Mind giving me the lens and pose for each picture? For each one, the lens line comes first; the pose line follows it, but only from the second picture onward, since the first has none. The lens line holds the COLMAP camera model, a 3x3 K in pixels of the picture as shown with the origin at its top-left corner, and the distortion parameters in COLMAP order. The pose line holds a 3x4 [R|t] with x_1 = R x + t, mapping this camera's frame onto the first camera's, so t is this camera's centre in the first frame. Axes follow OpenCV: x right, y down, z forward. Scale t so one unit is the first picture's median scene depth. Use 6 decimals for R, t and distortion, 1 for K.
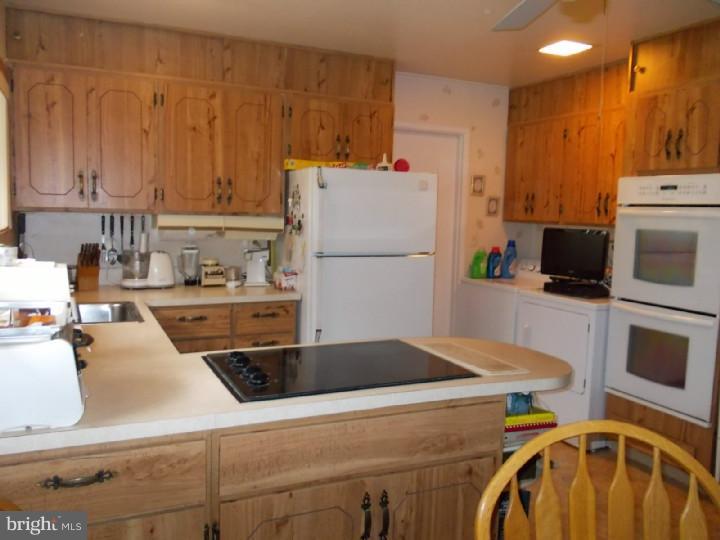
lens RADIAL K [[607.7, 0, 360.0], [0, 607.7, 270.0], [0, 0, 1]] dist [-0.005301, -0.033981]
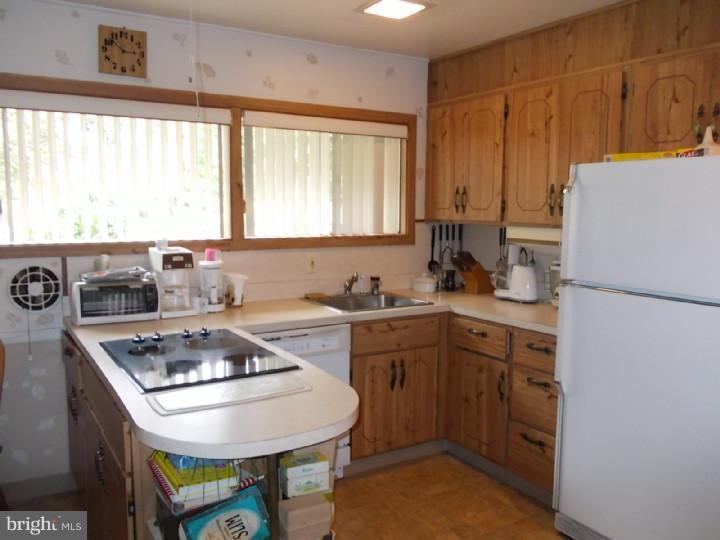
lens RADIAL K [[607.7, 0, 360.0], [0, 607.7, 270.0], [0, 0, 1]] dist [-0.005301, -0.033981]
pose [[0.119097, 0.078928, -0.989740, 0.610449], [-0.102480, 0.992489, 0.066815, -0.060773], [0.987580, 0.093471, 0.126291, 0.627957]]
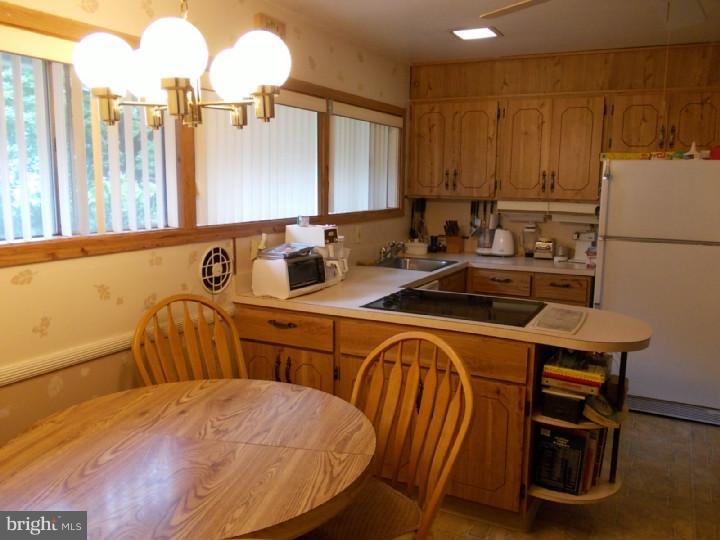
lens RADIAL K [[607.7, 0, 360.0], [0, 607.7, 270.0], [0, 0, 1]] dist [-0.005301, -0.033981]
pose [[0.610816, 0.097849, -0.785703, 0.529683], [-0.074014, 0.995045, 0.066381, -0.005819], [0.788306, 0.017606, 0.615032, -0.051996]]
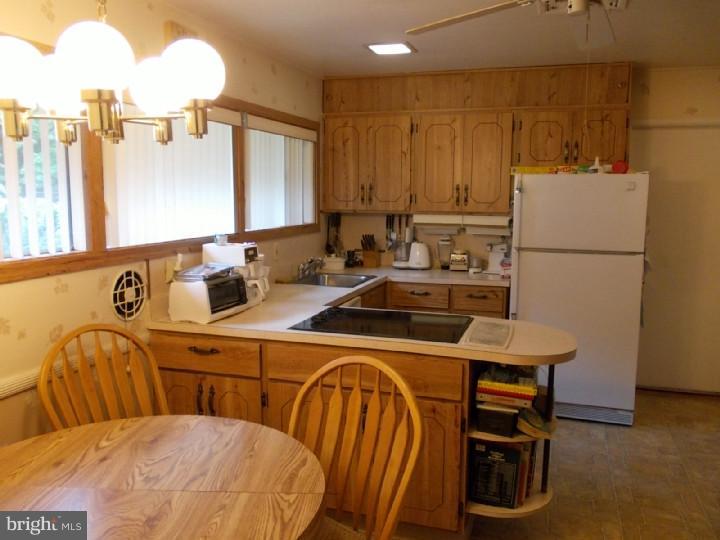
lens RADIAL K [[607.7, 0, 360.0], [0, 607.7, 270.0], [0, 0, 1]] dist [-0.005301, -0.033981]
pose [[0.729048, 0.064389, -0.681427, 0.490308], [-0.053295, 0.997883, 0.037272, -0.011951], [0.682385, 0.009143, 0.730936, -0.057421]]
